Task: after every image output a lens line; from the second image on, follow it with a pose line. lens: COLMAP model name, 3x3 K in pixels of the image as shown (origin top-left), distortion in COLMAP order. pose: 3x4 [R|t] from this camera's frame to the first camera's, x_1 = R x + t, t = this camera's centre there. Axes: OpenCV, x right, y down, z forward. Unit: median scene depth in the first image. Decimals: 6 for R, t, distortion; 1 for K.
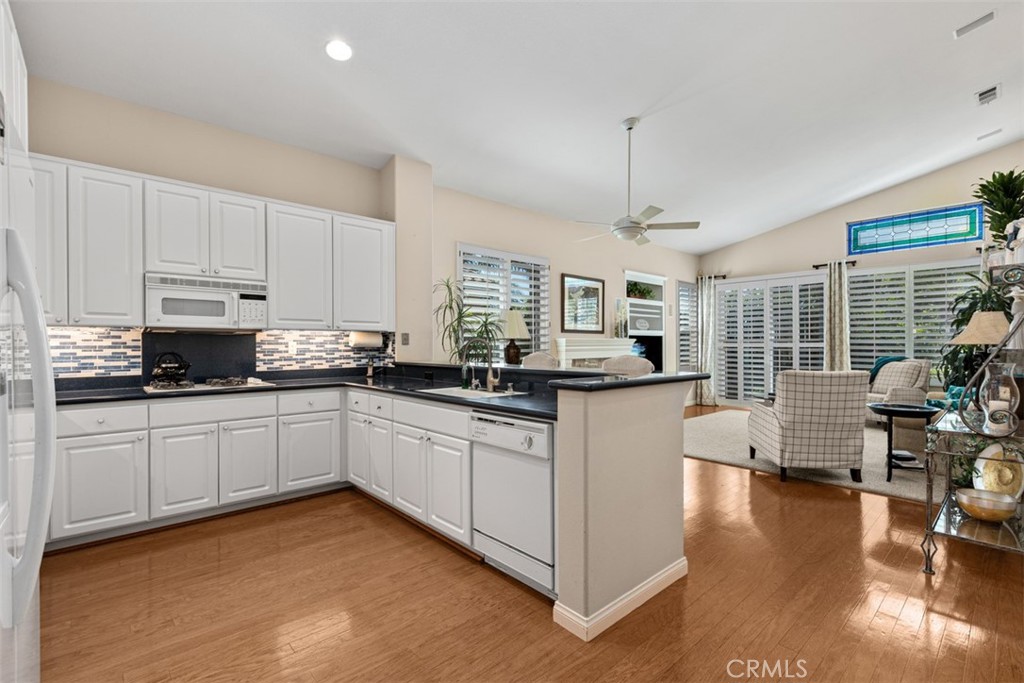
lens RADIAL K [[459.3, 0, 513.0], [0, 459.3, 347.3], [0, 0, 1]] dist [-0.000740, -0.001382]
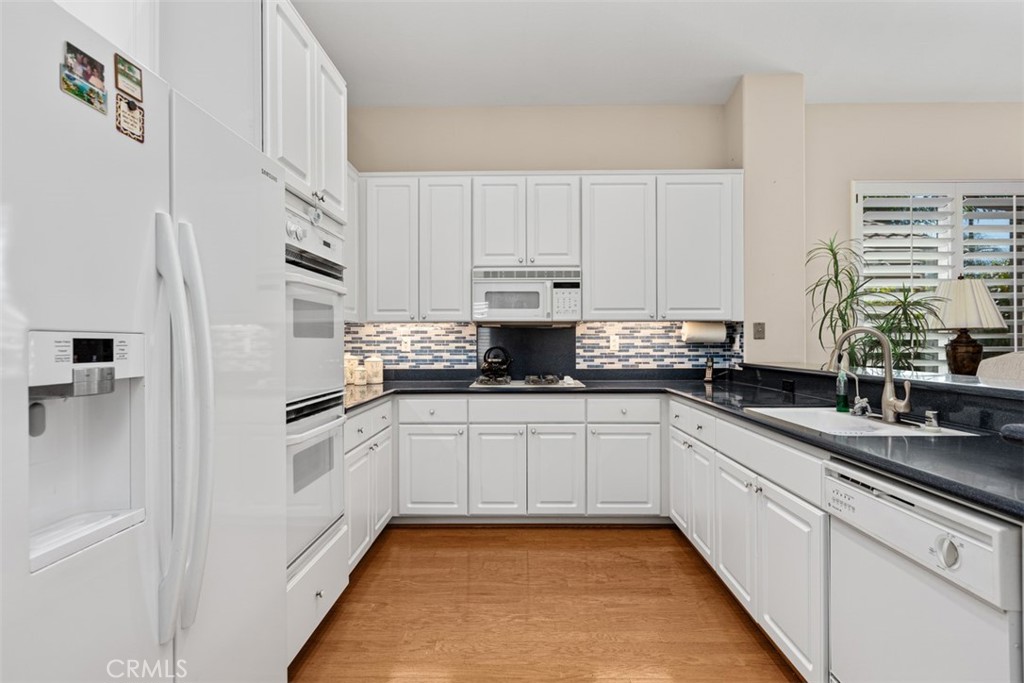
lens RADIAL K [[517.6, 0, 515.4], [0, 517.6, 339.6], [0, 0, 1]] dist [-0.001119, -0.002278]
pose [[0.732906, -0.000946, -0.680329, 0.032612], [-0.003150, 0.999984, -0.004784, 0.000200], [0.680323, 0.005649, 0.732891, 0.163028]]
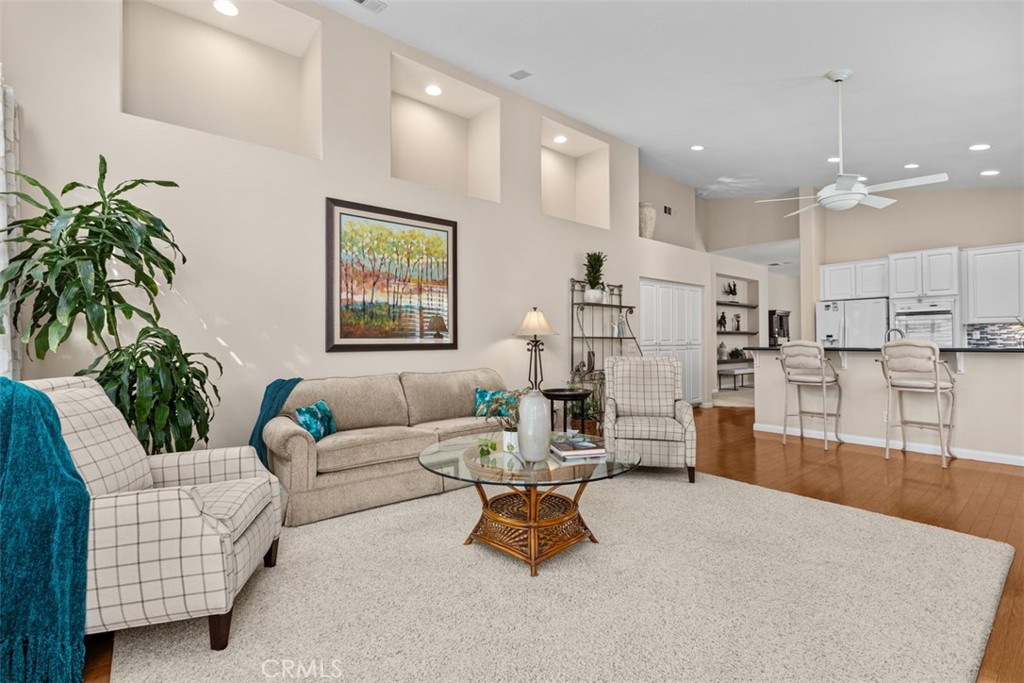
lens RADIAL K [[459.3, 0, 511.4], [0, 459.3, 339.1], [0, 0, 1]] dist [-0.000740, -0.001382]
pose [[-0.999128, 0.007382, 0.041097, 0.840628], [0.007533, 0.999965, 0.003521, -0.000897], [-0.041069, 0.003827, -0.999149, 1.876776]]
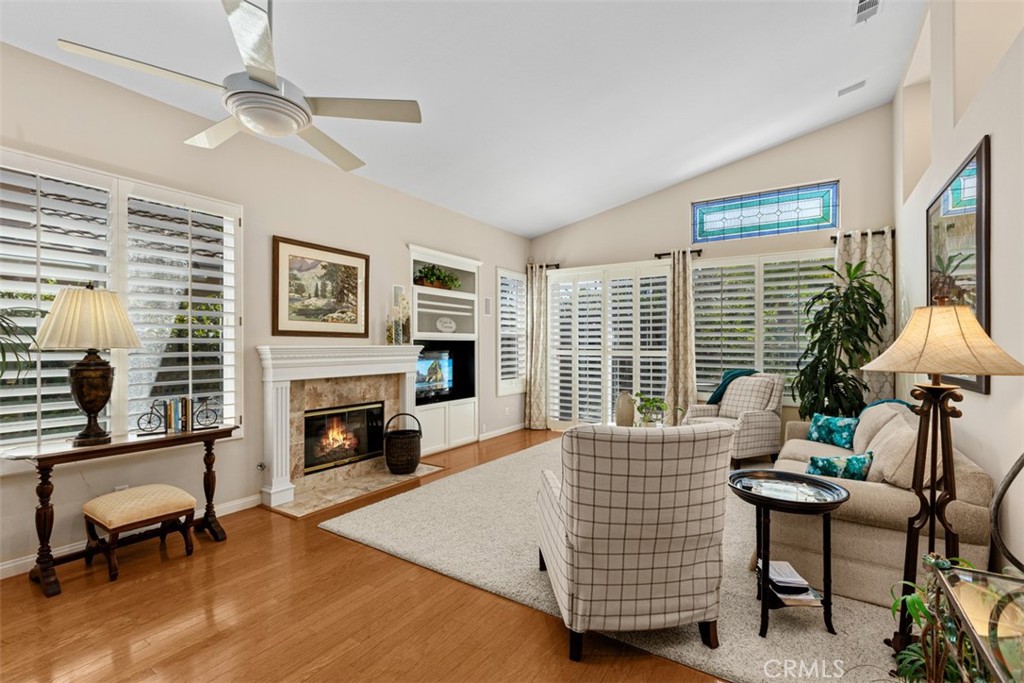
lens RADIAL K [[459.3, 0, 513.8], [0, 459.3, 345.4], [0, 0, 1]] dist [-0.000740, -0.001382]
pose [[0.966509, 0.004867, 0.256585, 0.363097], [-0.003415, 0.999976, -0.006106, -0.024144], [-0.256608, 0.005025, 0.966502, 0.500620]]
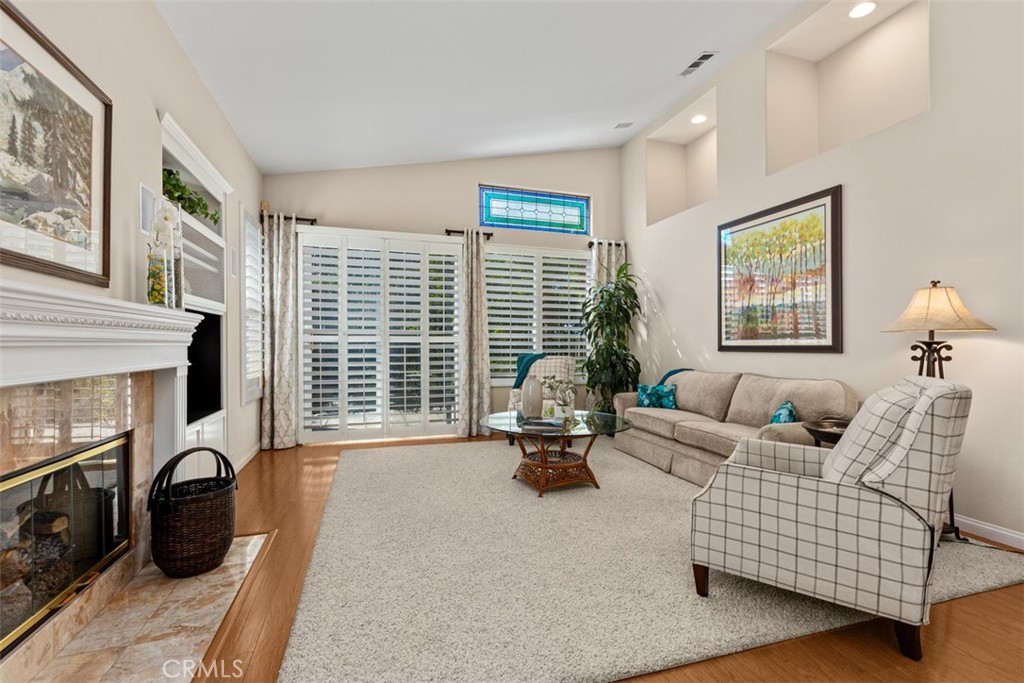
lens RADIAL K [[459.3, 0, 518.4], [0, 459.3, 344.4], [0, 0, 1]] dist [-0.000740, -0.001382]
pose [[0.406487, 0.004150, 0.913647, 0.067610], [0.003711, 0.999974, -0.006193, 0.012481], [-0.913649, 0.005908, 0.406461, 1.030507]]
